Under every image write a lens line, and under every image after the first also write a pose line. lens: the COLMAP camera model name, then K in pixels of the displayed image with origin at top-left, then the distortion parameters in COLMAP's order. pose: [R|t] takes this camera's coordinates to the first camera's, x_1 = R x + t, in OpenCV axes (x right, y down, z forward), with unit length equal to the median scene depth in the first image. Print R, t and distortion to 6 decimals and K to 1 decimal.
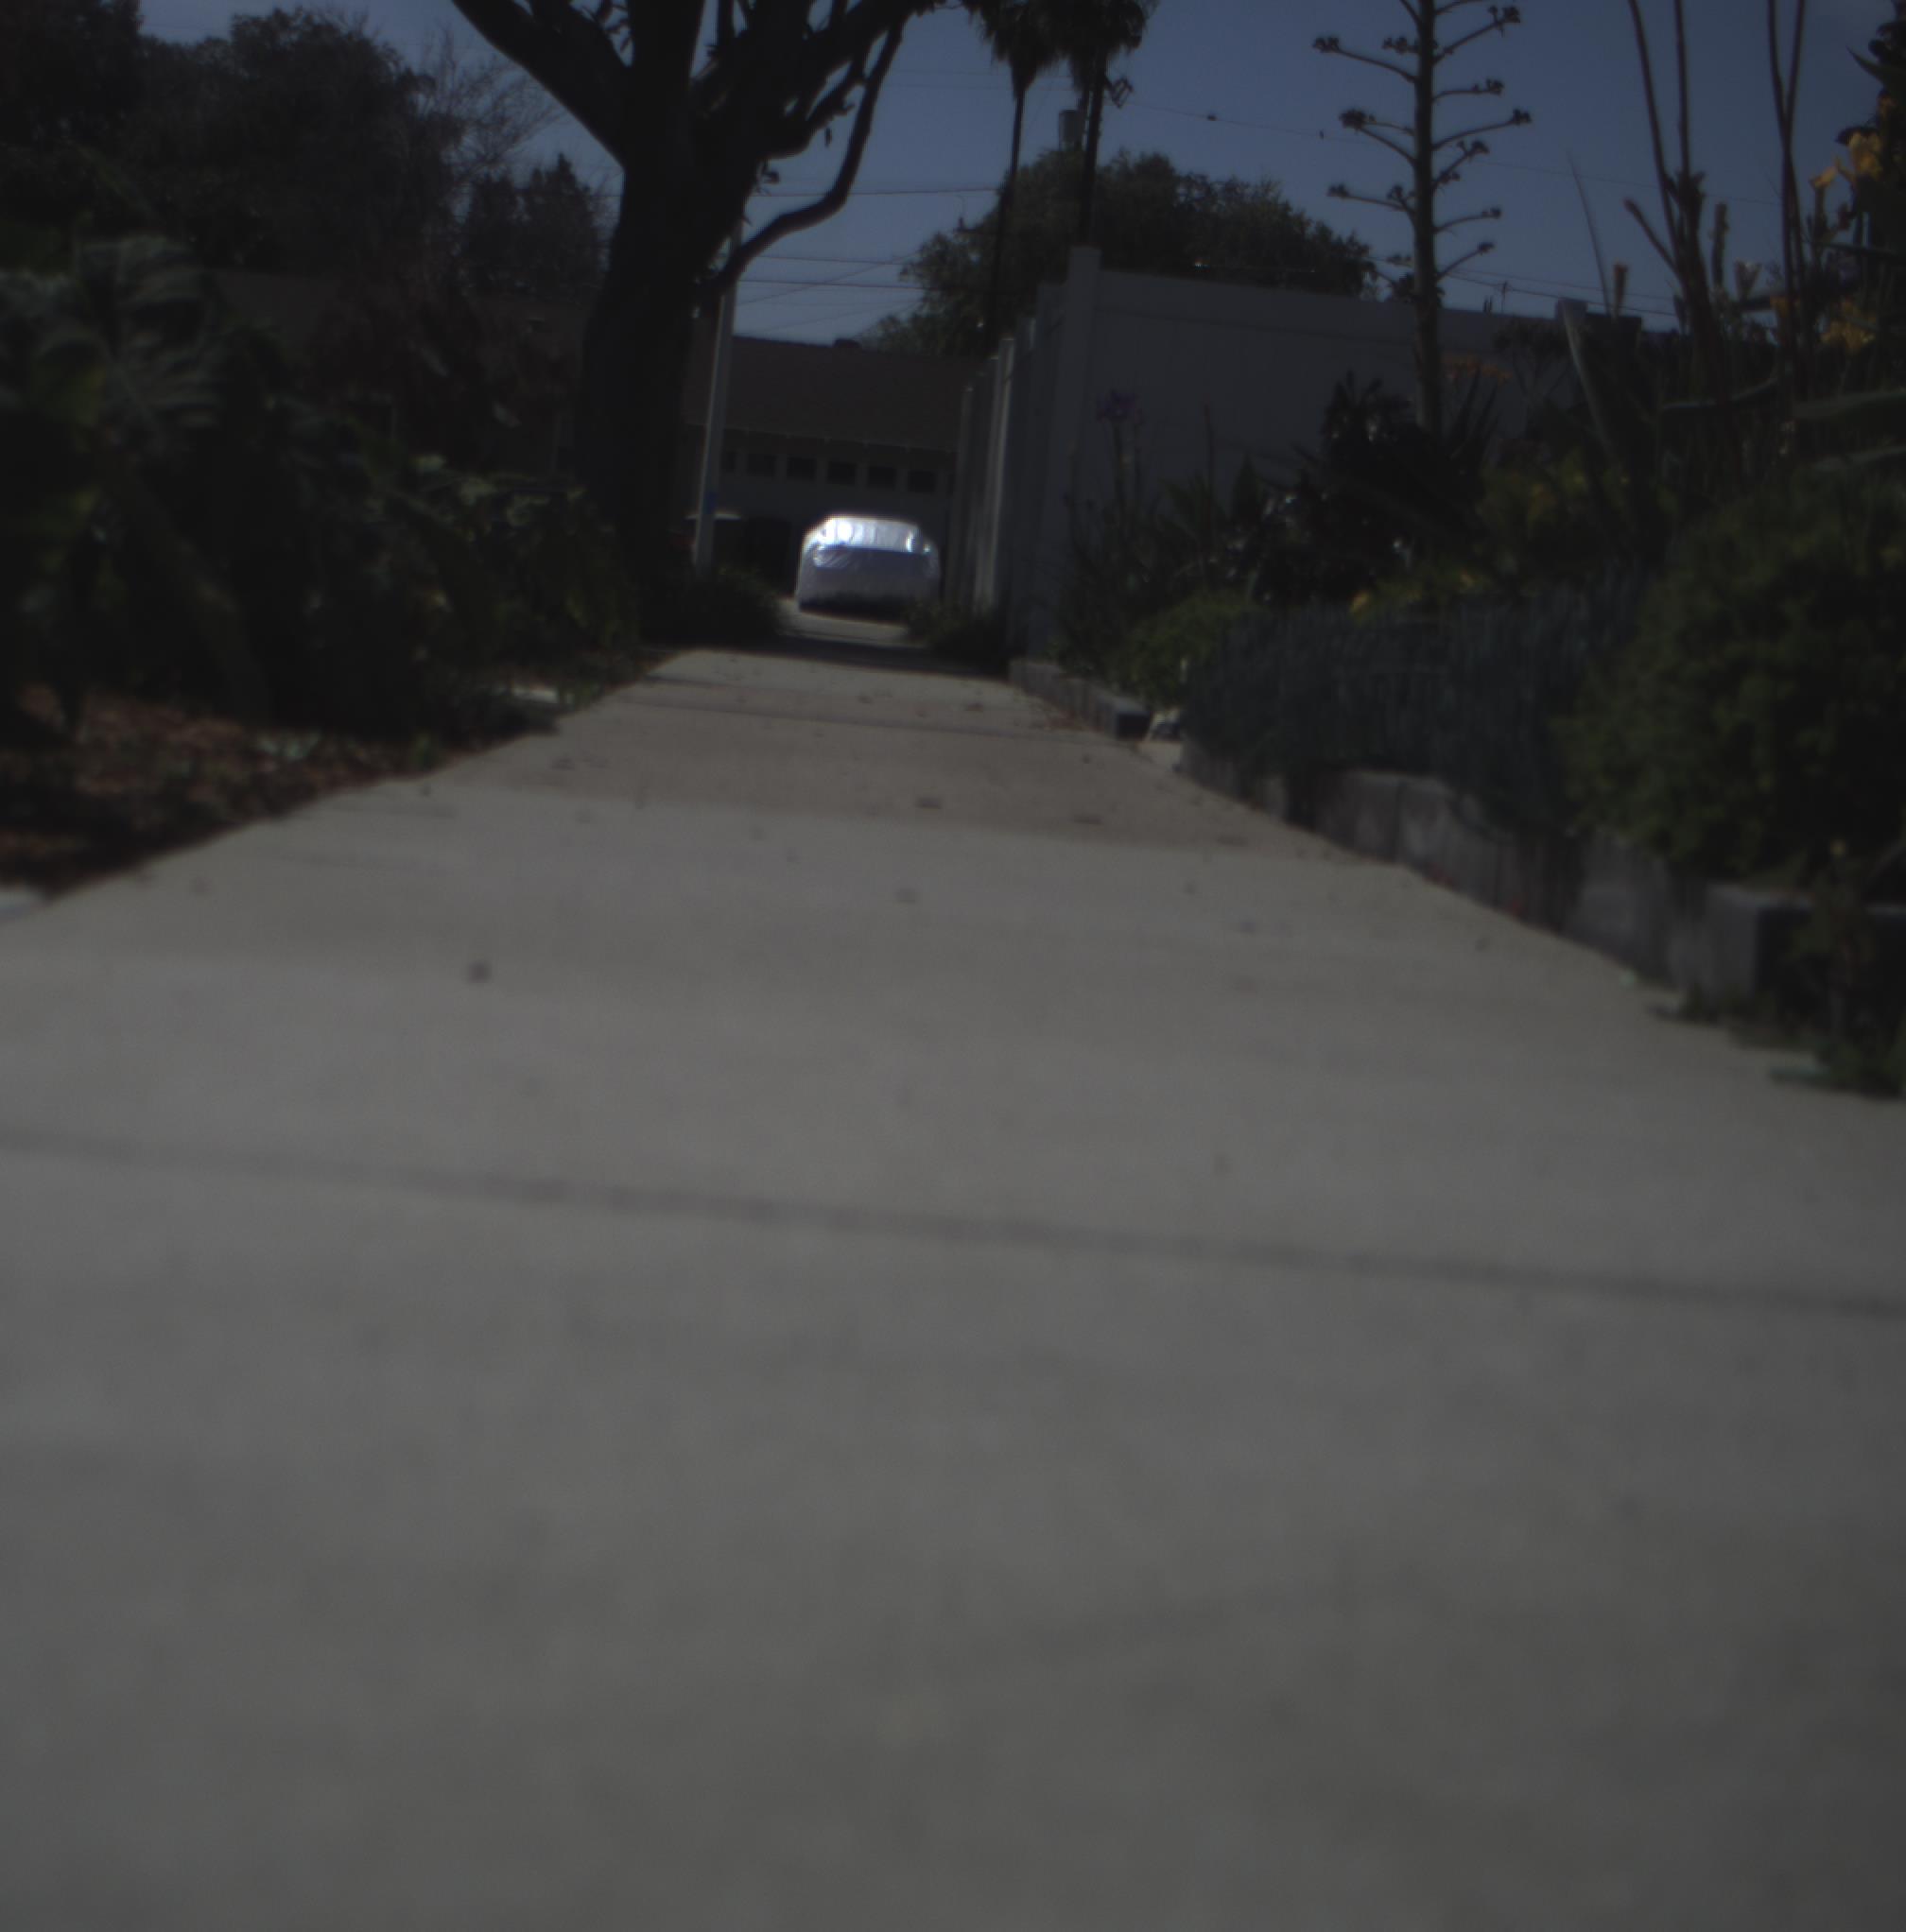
lens RADIAL K [[4289.3, 0, 746.7], [0, 4289.3, 965.5], [0, 0, 1]] dist [-0.184776, 0.896364]
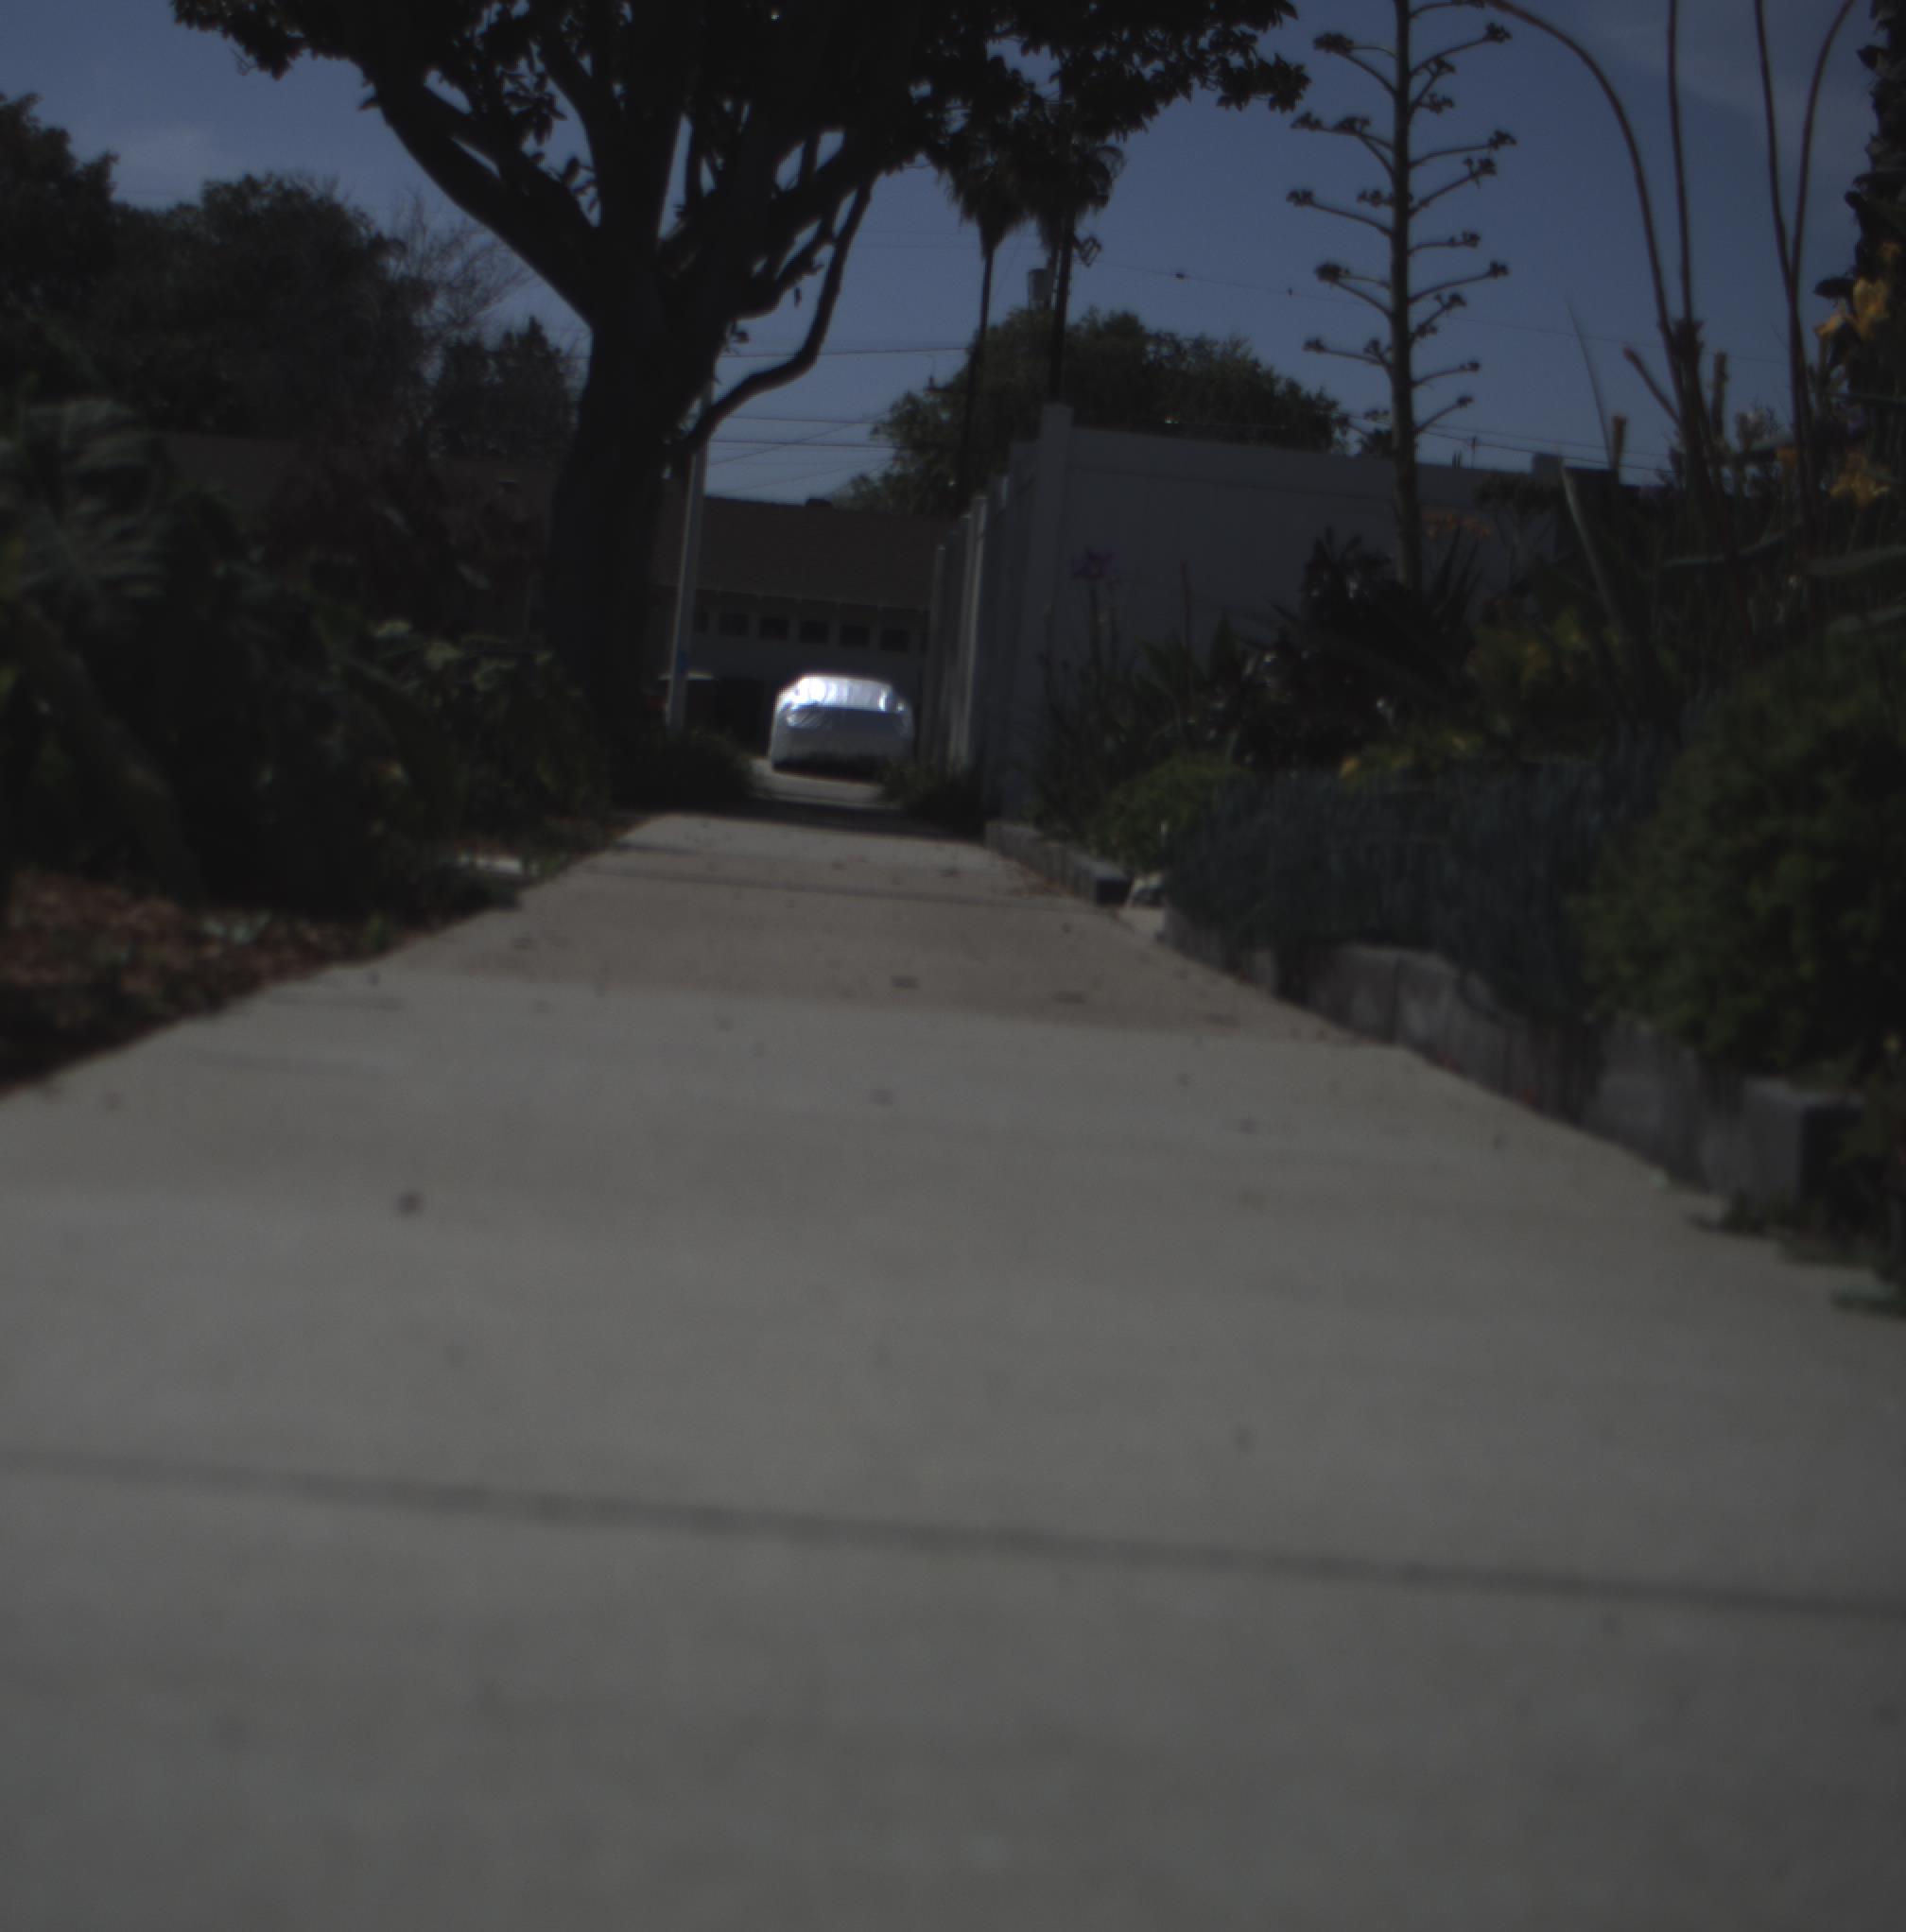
lens RADIAL K [[4289.3, 0, 746.7], [0, 4289.3, 965.5], [0, 0, 1]] dist [-0.184776, 0.896364]
pose [[0.999952, -0.007961, 0.005657, 0.000179], [0.008164, 0.999284, -0.036949, -0.000659], [-0.005359, 0.036993, 0.999301, 0.004268]]
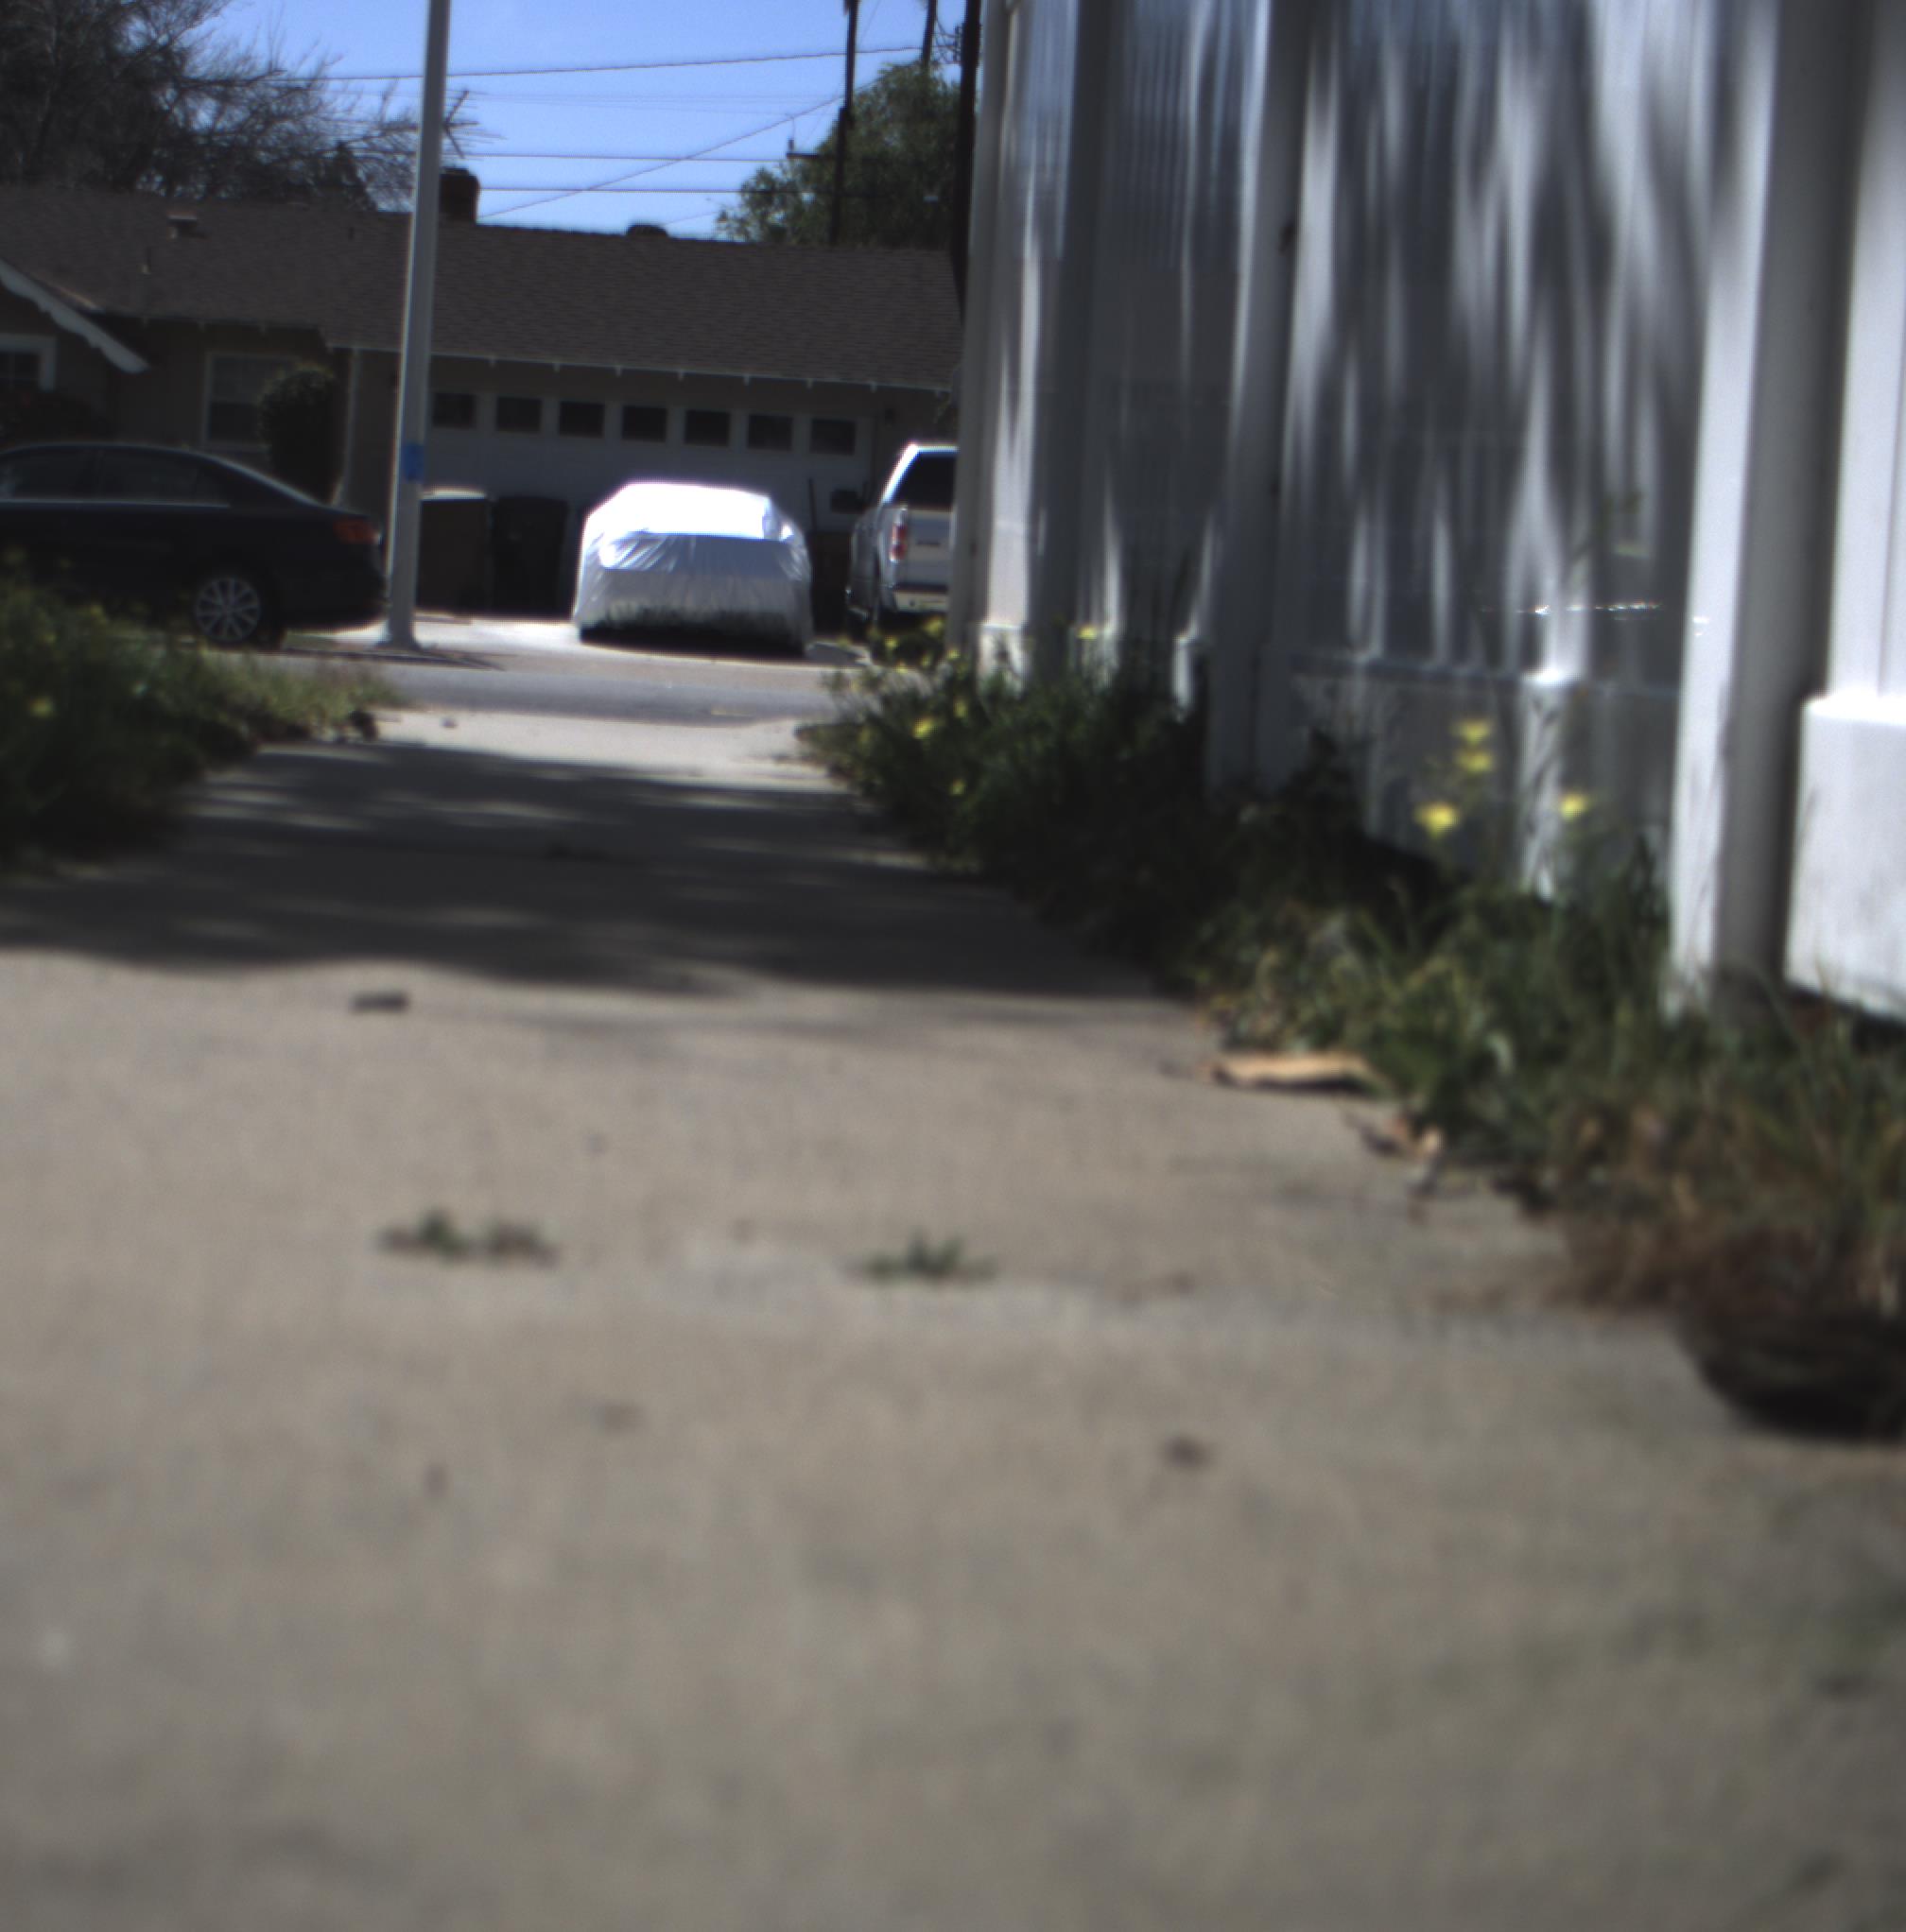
lens RADIAL K [[4289.3, 0, 746.7], [0, 4289.3, 965.5], [0, 0, 1]] dist [-0.184776, 0.896364]
pose [[0.998565, -0.038053, 0.037672, 0.011450], [0.038205, 0.999264, -0.003335, -0.034821], [-0.037517, 0.004770, 0.999285, 0.401137]]
